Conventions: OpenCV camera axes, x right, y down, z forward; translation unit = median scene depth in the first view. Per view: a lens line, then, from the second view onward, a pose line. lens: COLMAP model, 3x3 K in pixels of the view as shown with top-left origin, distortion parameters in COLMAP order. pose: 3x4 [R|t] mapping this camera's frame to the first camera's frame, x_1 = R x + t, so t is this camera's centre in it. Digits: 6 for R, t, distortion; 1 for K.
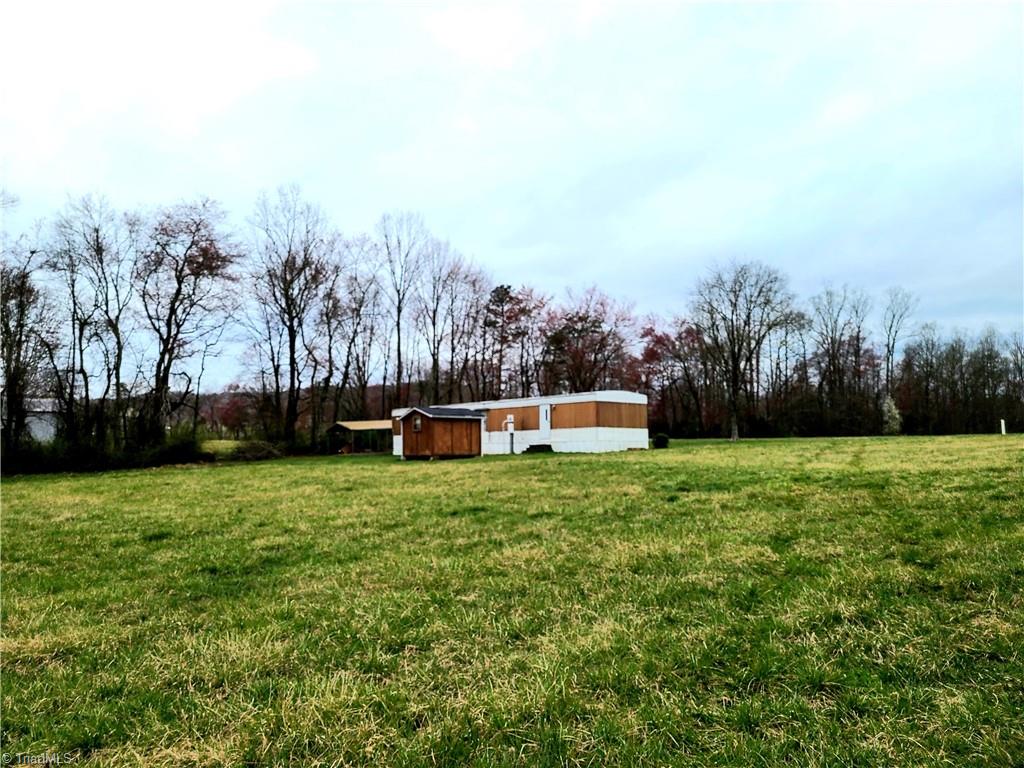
lens RADIAL K [[773.8, 0, 511.6], [0, 773.8, 384.9], [0, 0, 1]] dist [0.003330, 0.000416]
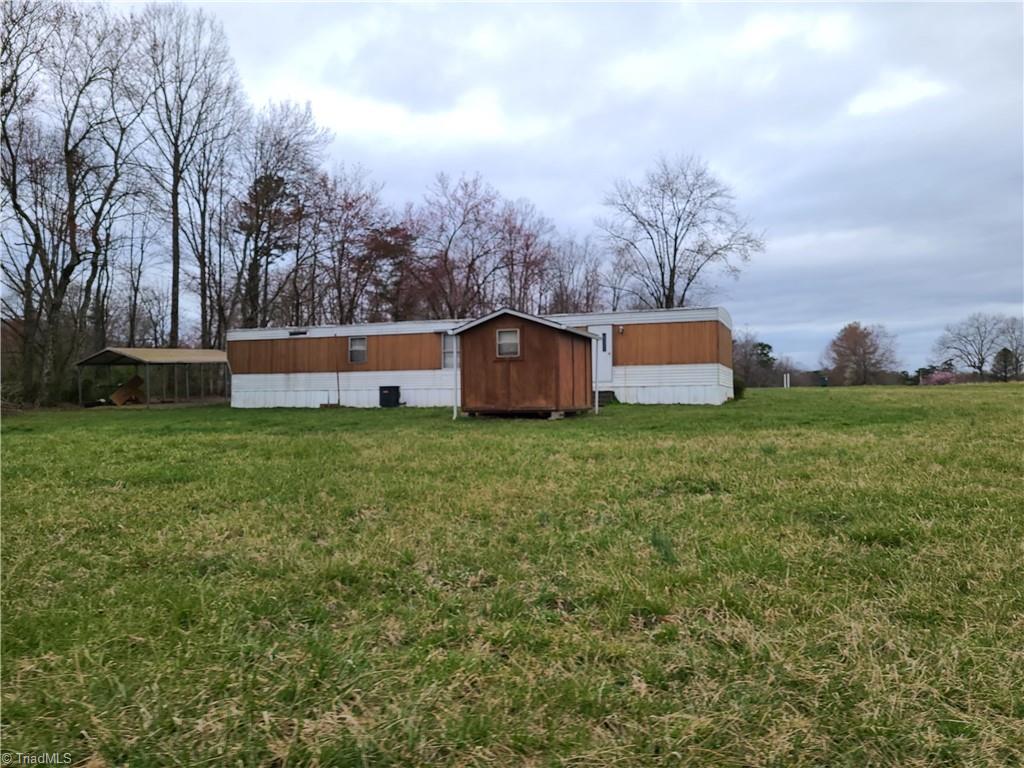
lens RADIAL K [[773.8, 0, 512.3], [0, 773.8, 384.3], [0, 0, 1]] dist [0.003330, 0.000416]
pose [[0.887370, 0.016817, 0.460751, -0.262799], [-0.044063, 0.997854, 0.048440, 0.040368], [-0.458948, -0.063287, 0.886206, 0.436870]]
